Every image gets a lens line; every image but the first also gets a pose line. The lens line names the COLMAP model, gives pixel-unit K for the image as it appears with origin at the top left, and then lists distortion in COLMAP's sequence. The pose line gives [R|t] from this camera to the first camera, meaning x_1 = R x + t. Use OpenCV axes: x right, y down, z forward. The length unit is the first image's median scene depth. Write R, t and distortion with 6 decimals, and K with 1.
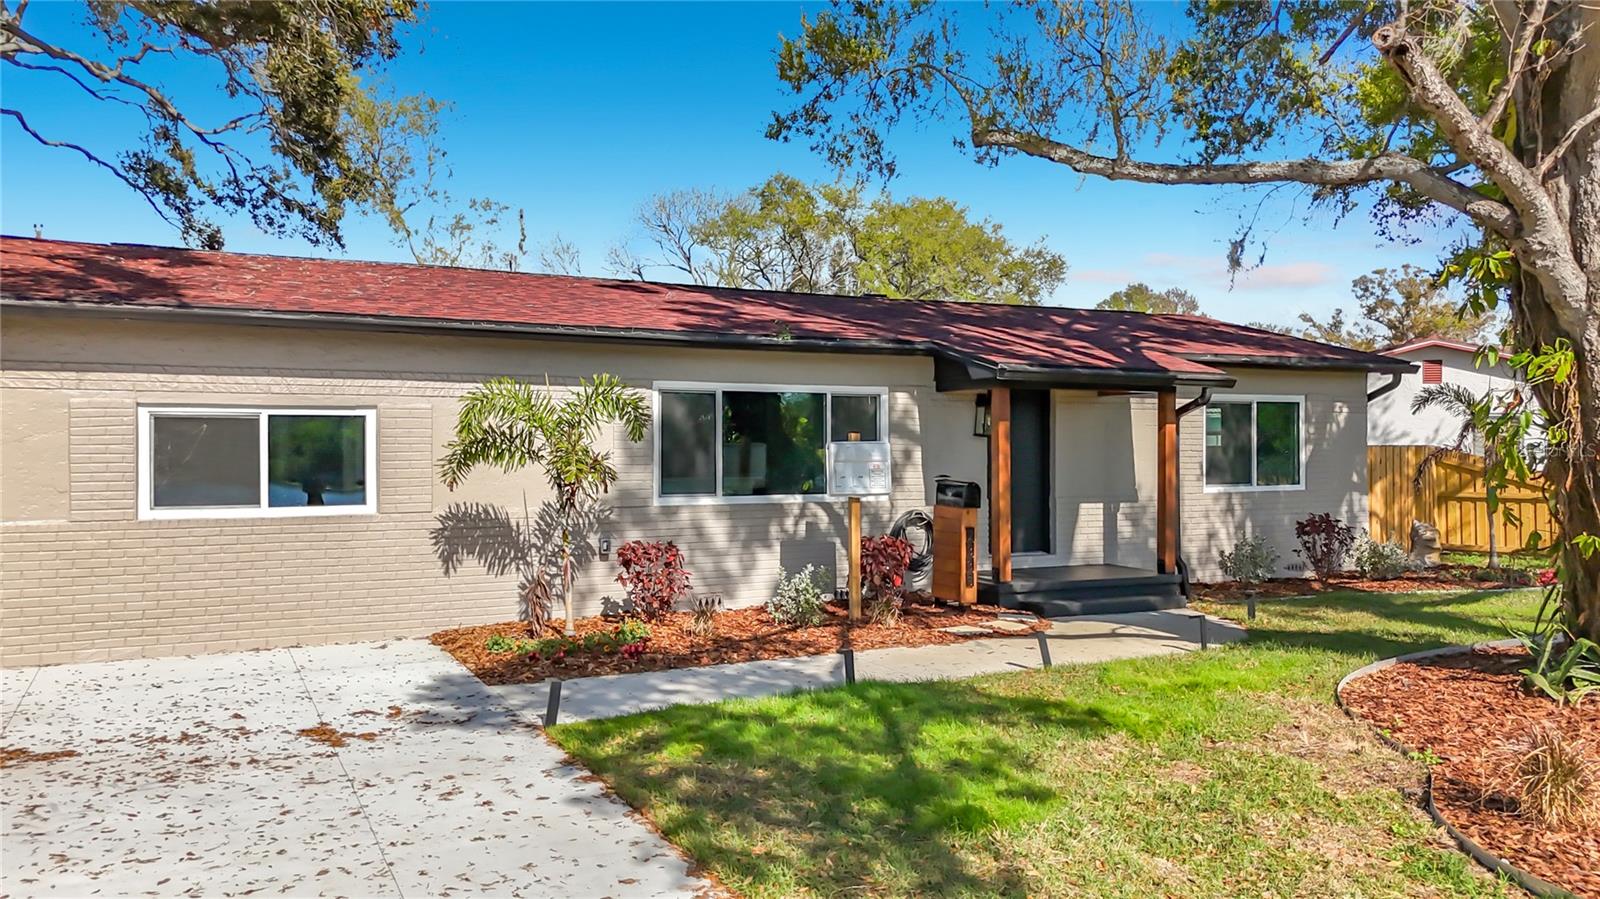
lens RADIAL K [[1237.0, 0, 790.9], [0, 1237.0, 474.3], [0, 0, 1]] dist [0.058021, -0.087026]
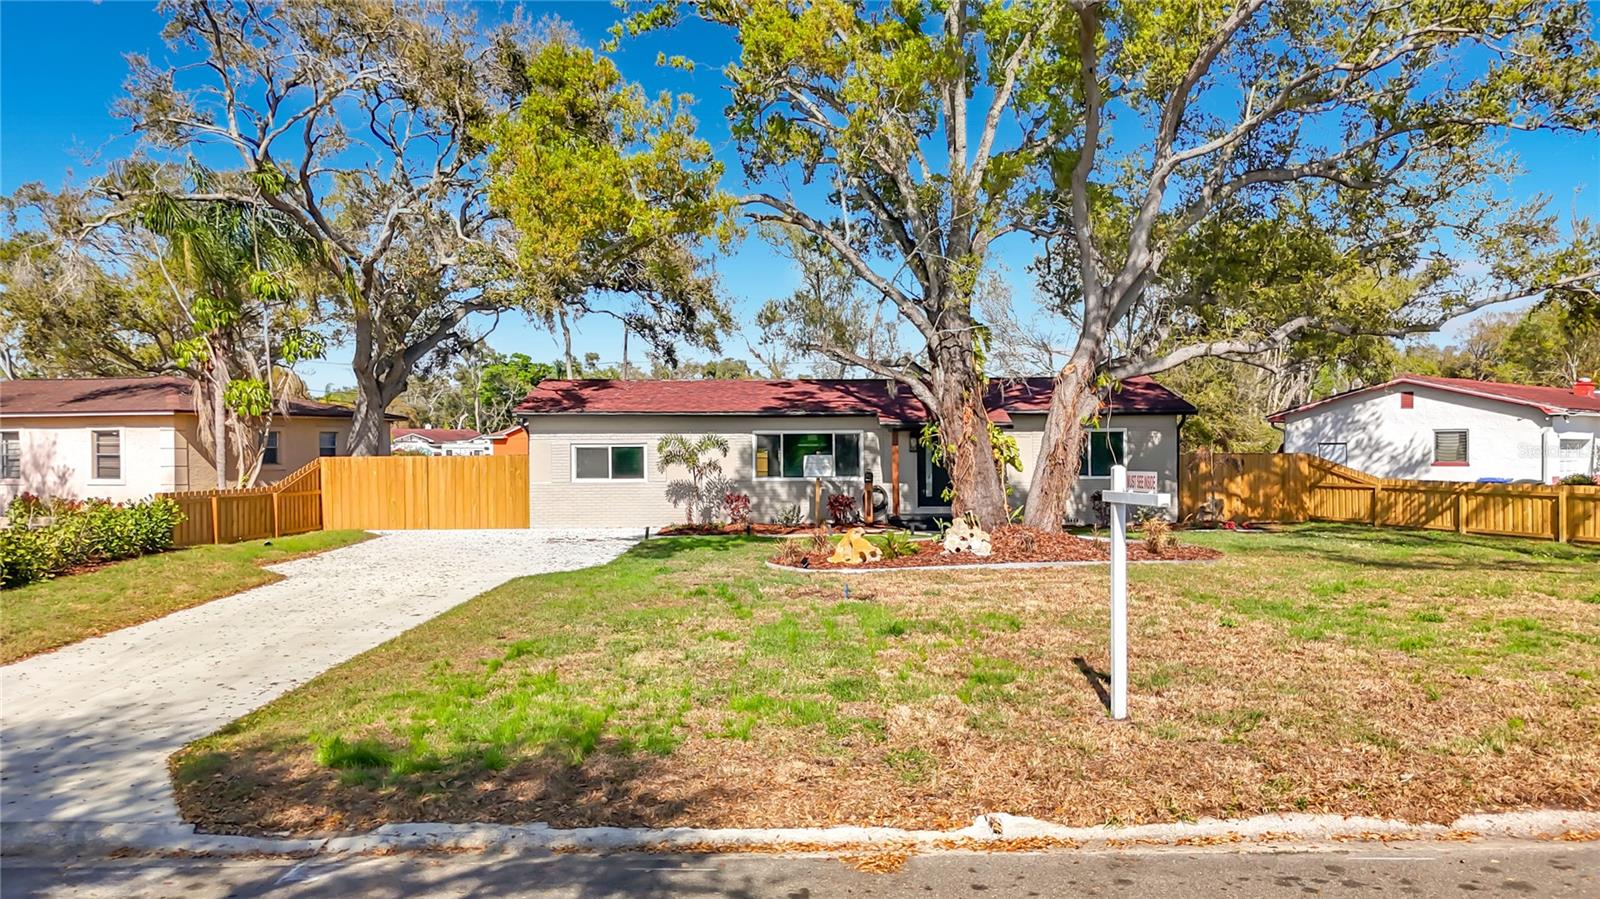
lens RADIAL K [[1190.1, 0, 792.0], [0, 1190.1, 444.6], [0, 0, 1]] dist [0.049274, -0.077367]
pose [[0.894087, -0.007027, -0.447838, 0.910031], [-0.005027, 0.999657, -0.025721, 0.012108], [0.447864, 0.025248, 0.893745, -0.972092]]
